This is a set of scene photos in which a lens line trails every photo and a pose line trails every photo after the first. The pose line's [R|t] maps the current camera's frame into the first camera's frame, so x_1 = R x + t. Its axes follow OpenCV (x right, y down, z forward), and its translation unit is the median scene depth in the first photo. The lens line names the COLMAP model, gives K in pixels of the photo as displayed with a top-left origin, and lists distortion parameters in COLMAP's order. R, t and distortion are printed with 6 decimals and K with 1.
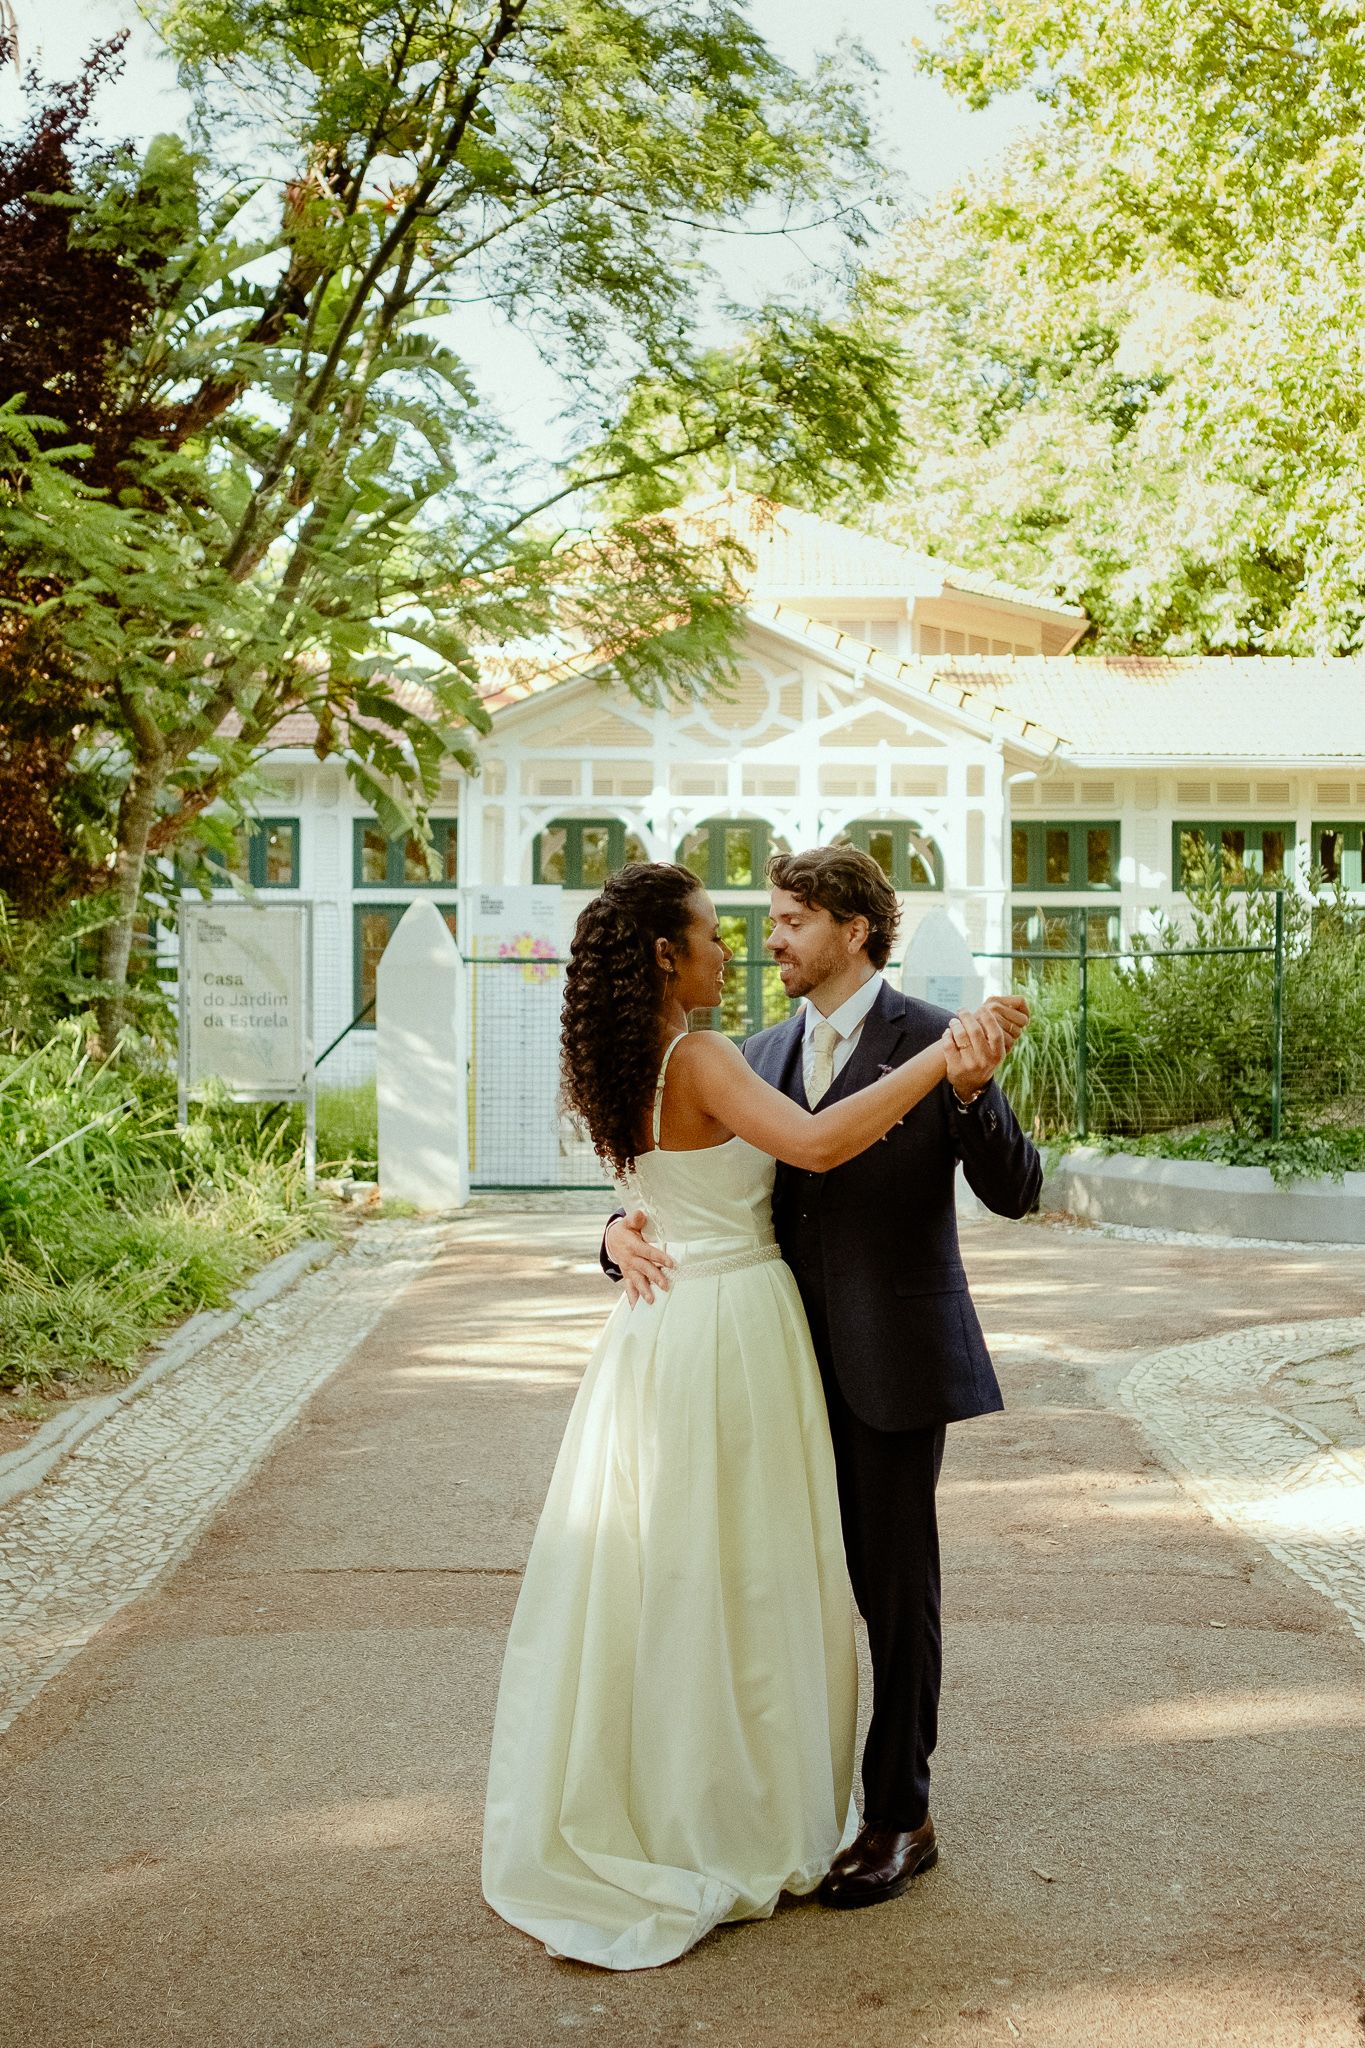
lens RADIAL K [[2781.4, 0, 682.5], [0, 2781.4, 1024.0], [0, 0, 1]] dist [-0.139937, 0.463787]
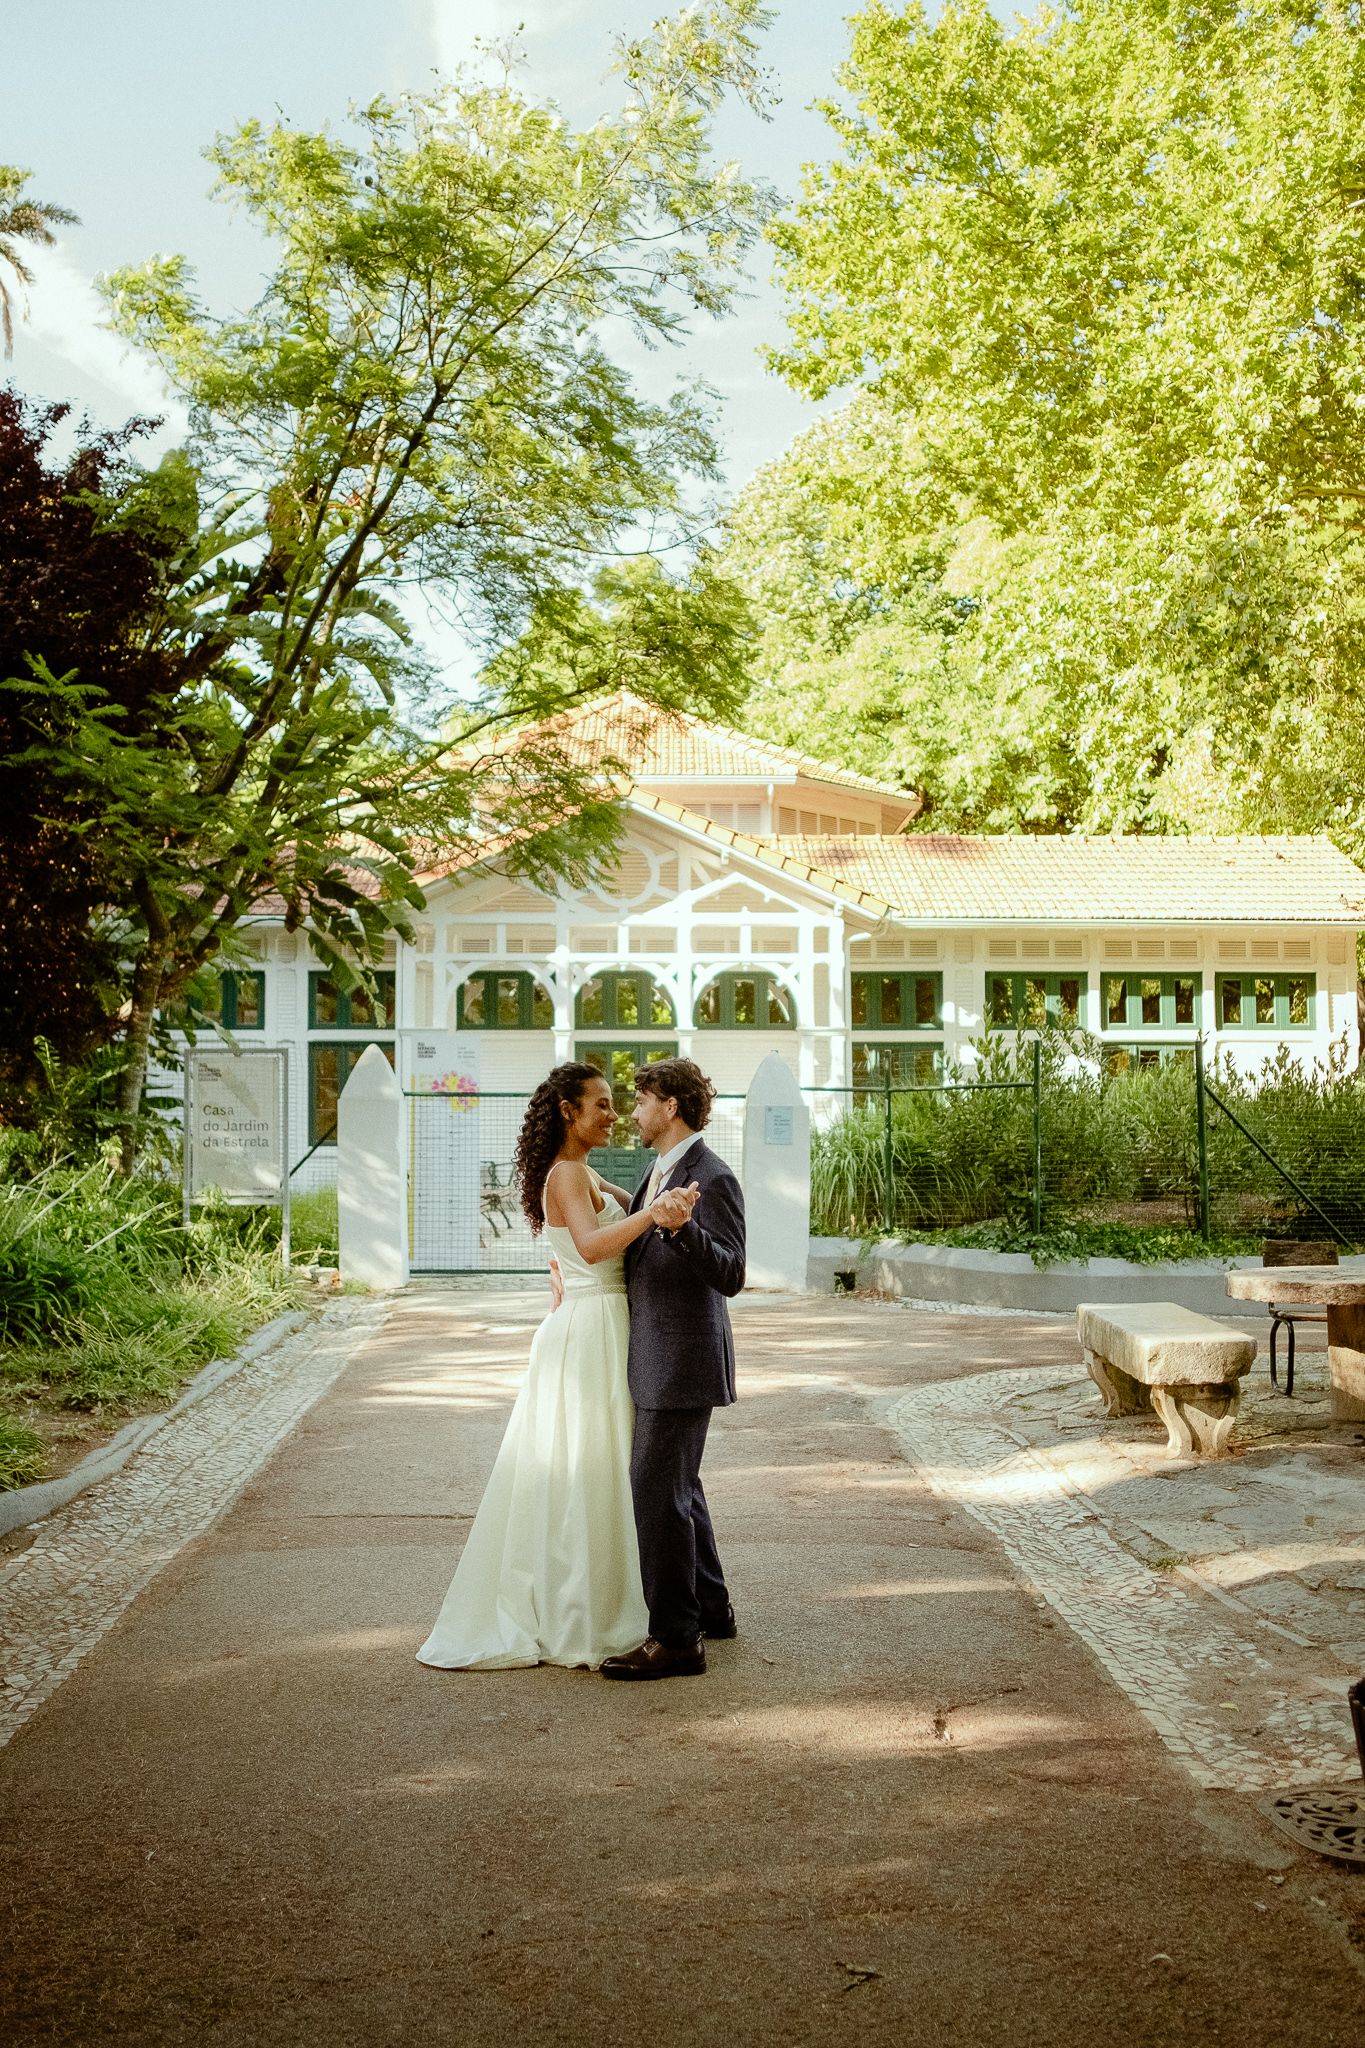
lens RADIAL K [[2781.4, 0, 682.5], [0, 2781.4, 1024.0], [0, 0, 1]] dist [-0.139937, 0.463787]
pose [[0.999571, -0.001690, 0.029232, 0.011351], [0.002780, 0.999300, -0.037303, -0.006915], [-0.029148, 0.037368, 0.998876, -0.271941]]
